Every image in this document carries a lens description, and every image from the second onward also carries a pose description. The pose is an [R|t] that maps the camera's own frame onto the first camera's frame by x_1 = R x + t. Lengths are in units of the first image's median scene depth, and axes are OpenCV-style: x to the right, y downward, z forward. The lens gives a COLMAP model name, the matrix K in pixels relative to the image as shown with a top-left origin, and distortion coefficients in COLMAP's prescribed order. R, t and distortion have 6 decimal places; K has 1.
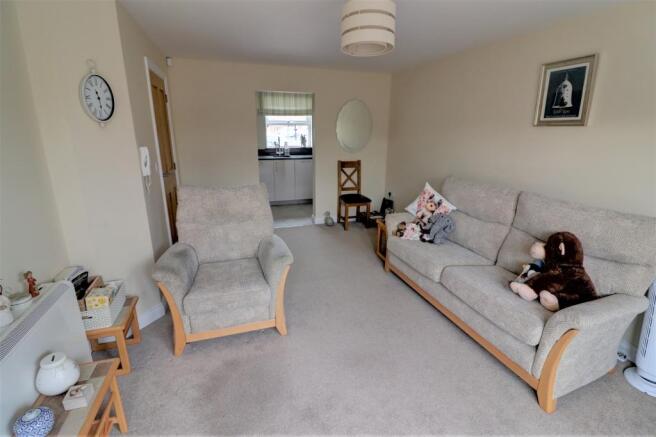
lens RADIAL K [[308.2, 0, 330.2], [0, 308.2, 209.4], [0, 0, 1]] dist [-0.001750, -0.019606]
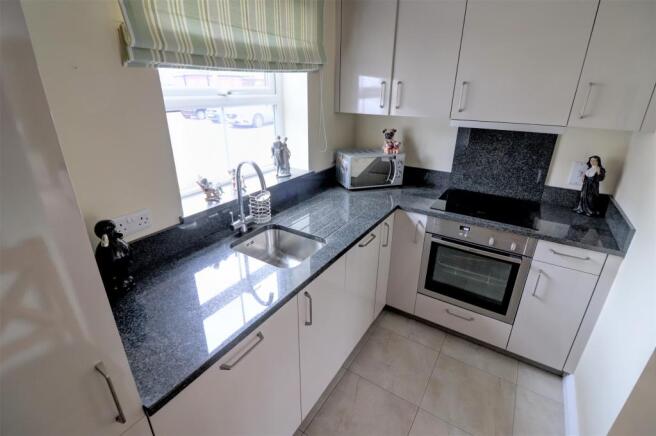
lens RADIAL K [[308.2, 0, 330.2], [0, 308.2, 208.9], [0, 0, 1]] dist [-0.001750, -0.019606]
pose [[0.781990, -0.222949, 0.582053, -0.257767], [0.148605, 0.973598, 0.173273, -0.227739], [-0.605317, -0.049002, 0.794475, 0.755718]]
